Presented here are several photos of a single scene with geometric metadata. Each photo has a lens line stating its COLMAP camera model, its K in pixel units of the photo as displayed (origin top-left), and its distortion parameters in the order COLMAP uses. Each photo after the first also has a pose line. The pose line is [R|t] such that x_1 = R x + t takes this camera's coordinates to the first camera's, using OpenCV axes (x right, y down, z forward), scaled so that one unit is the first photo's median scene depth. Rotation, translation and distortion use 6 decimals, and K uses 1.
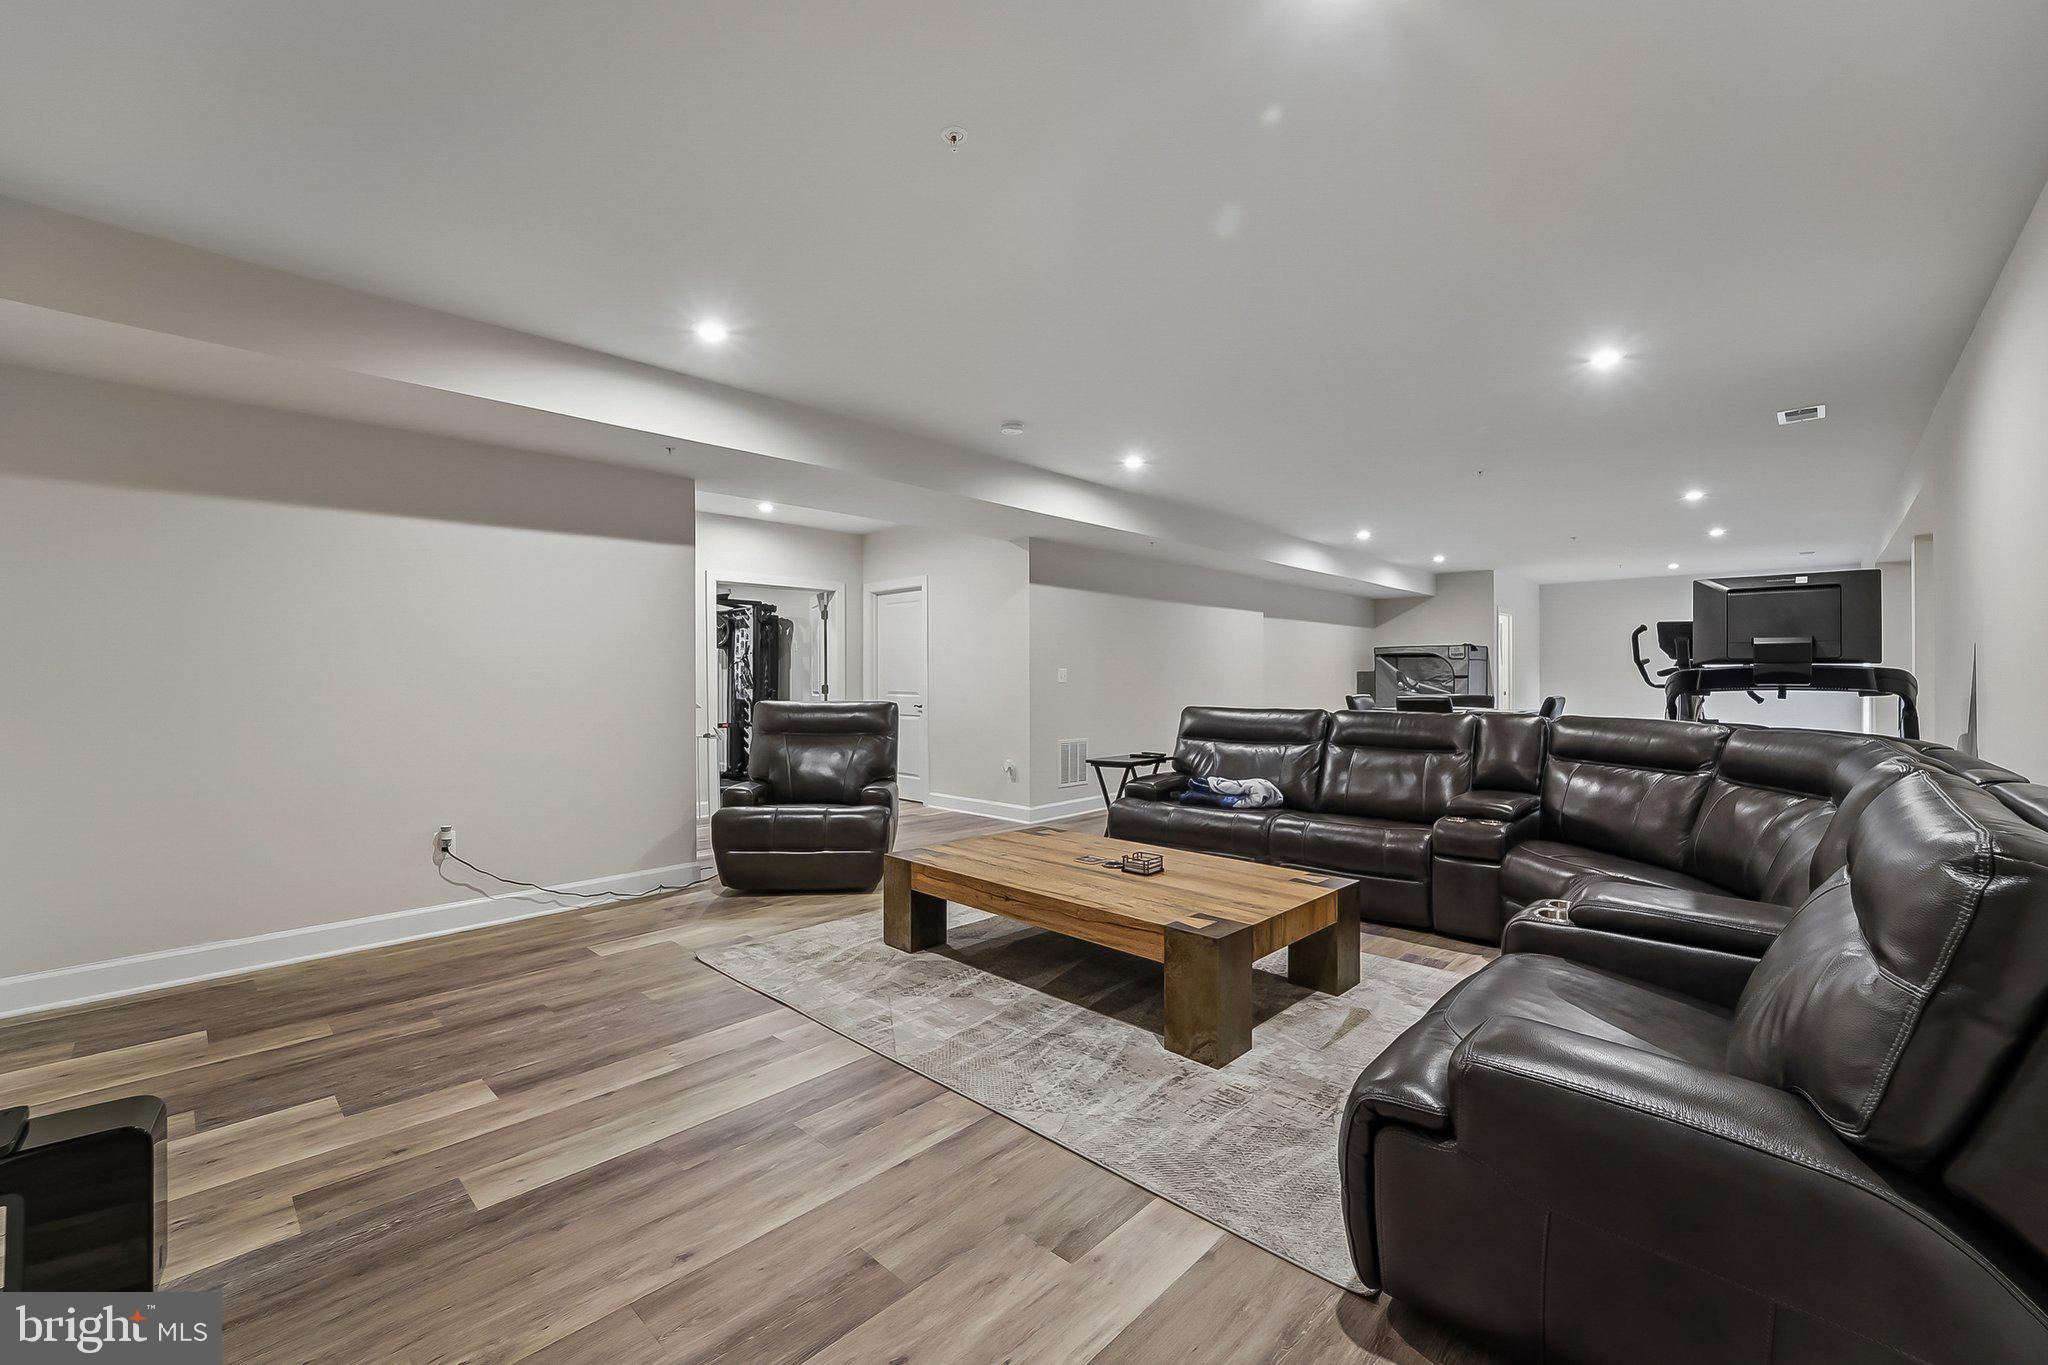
lens RADIAL K [[829.5, 0, 1031.3], [0, 829.5, 679.5], [0, 0, 1]] dist [-0.009838, -0.000234]
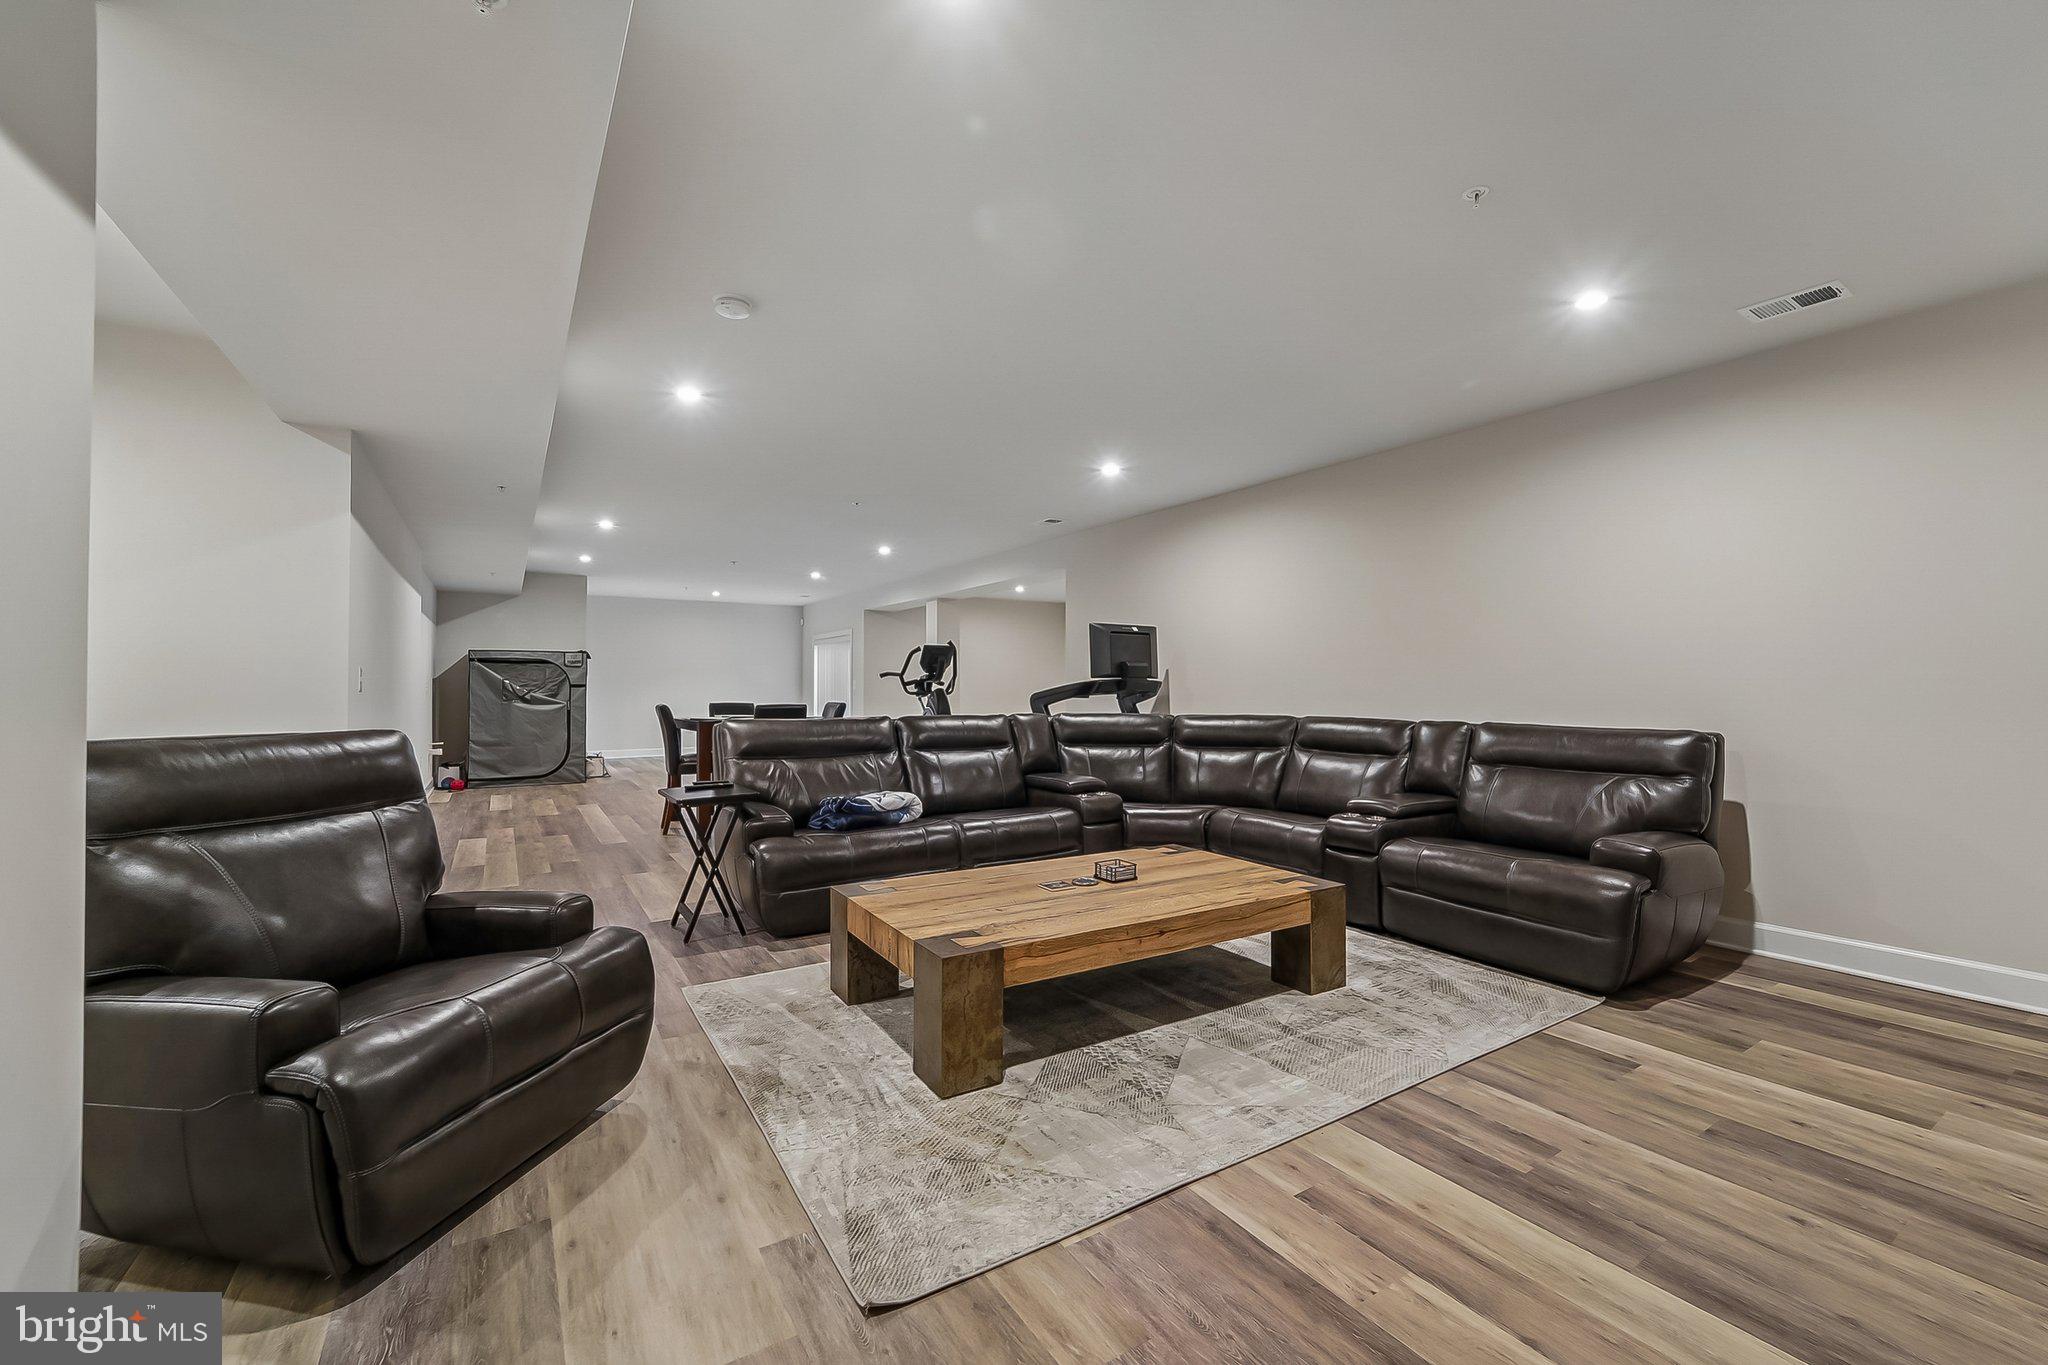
lens RADIAL K [[836.8, 0, 1027.9], [0, 836.8, 687.2], [0, 0, 1]] dist [-0.008537, -0.000013]
pose [[0.244729, 0.004816, 0.969579, -0.925178], [-0.000253, 0.999988, -0.004903, 0.008740], [-0.969591, 0.000955, 0.244728, 0.925119]]
